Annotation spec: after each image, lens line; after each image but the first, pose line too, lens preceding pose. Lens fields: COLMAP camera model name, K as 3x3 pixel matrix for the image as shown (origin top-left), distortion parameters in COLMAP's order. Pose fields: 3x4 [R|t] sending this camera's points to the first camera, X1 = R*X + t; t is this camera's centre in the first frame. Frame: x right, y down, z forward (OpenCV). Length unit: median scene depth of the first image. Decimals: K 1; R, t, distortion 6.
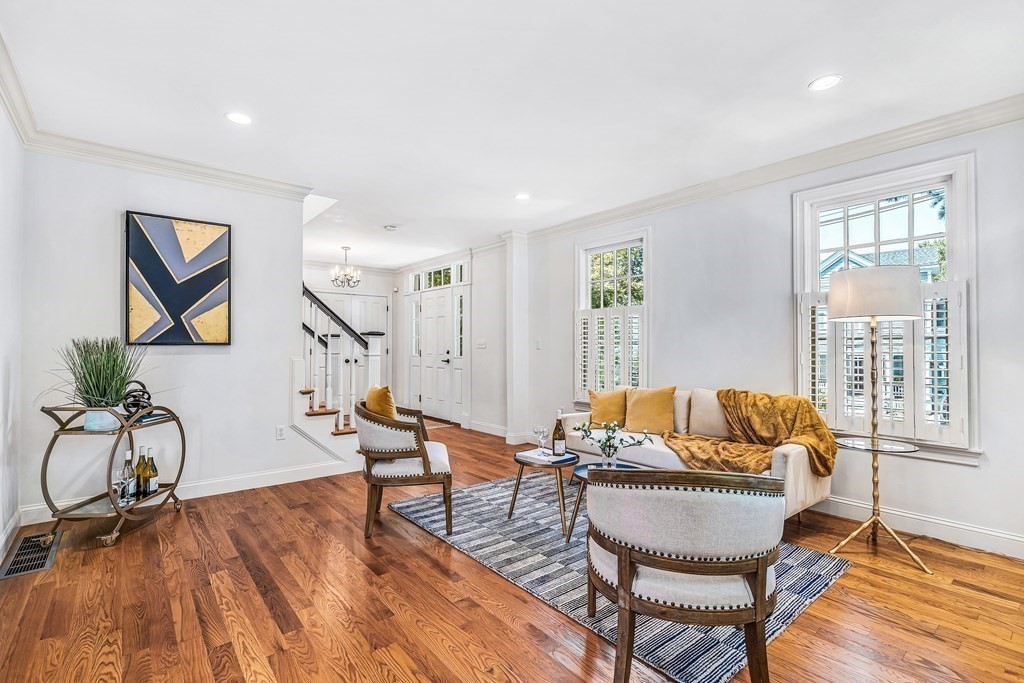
lens RADIAL K [[470.2, 0, 508.7], [0, 470.2, 341.3], [0, 0, 1]] dist [-0.000251, 0.000144]
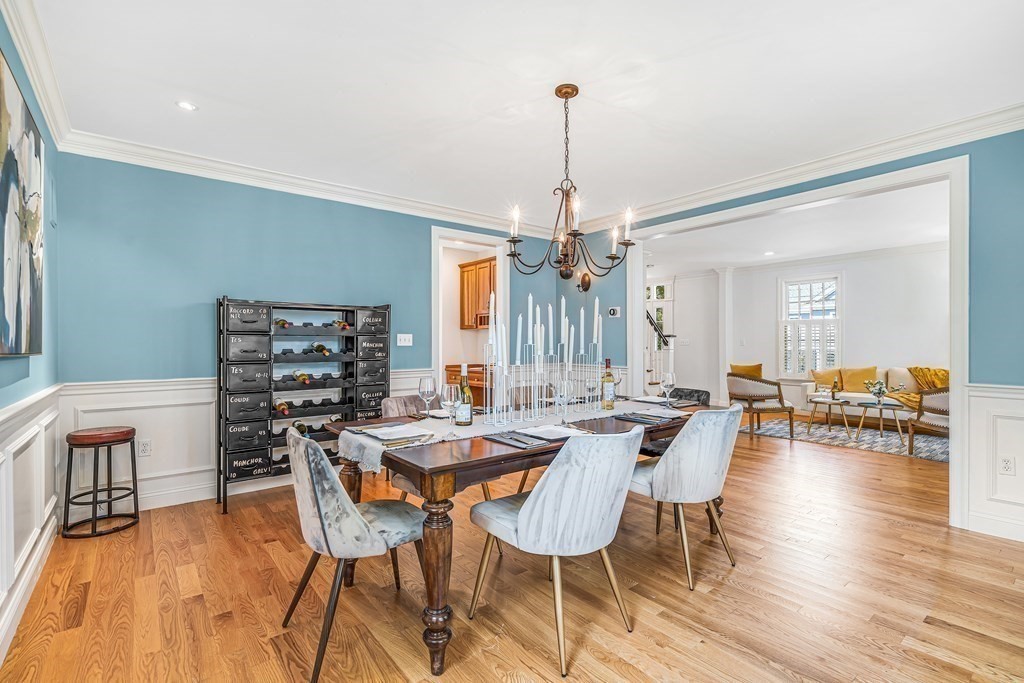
lens RADIAL K [[470.2, 0, 514.9], [0, 470.2, 344.4], [0, 0, 1]] dist [-0.000251, 0.000144]
pose [[0.999915, 0.003347, 0.012591, -1.208068], [-0.003441, 0.999966, 0.007467, 0.006111], [-0.012566, -0.007510, 0.999893, -0.875995]]
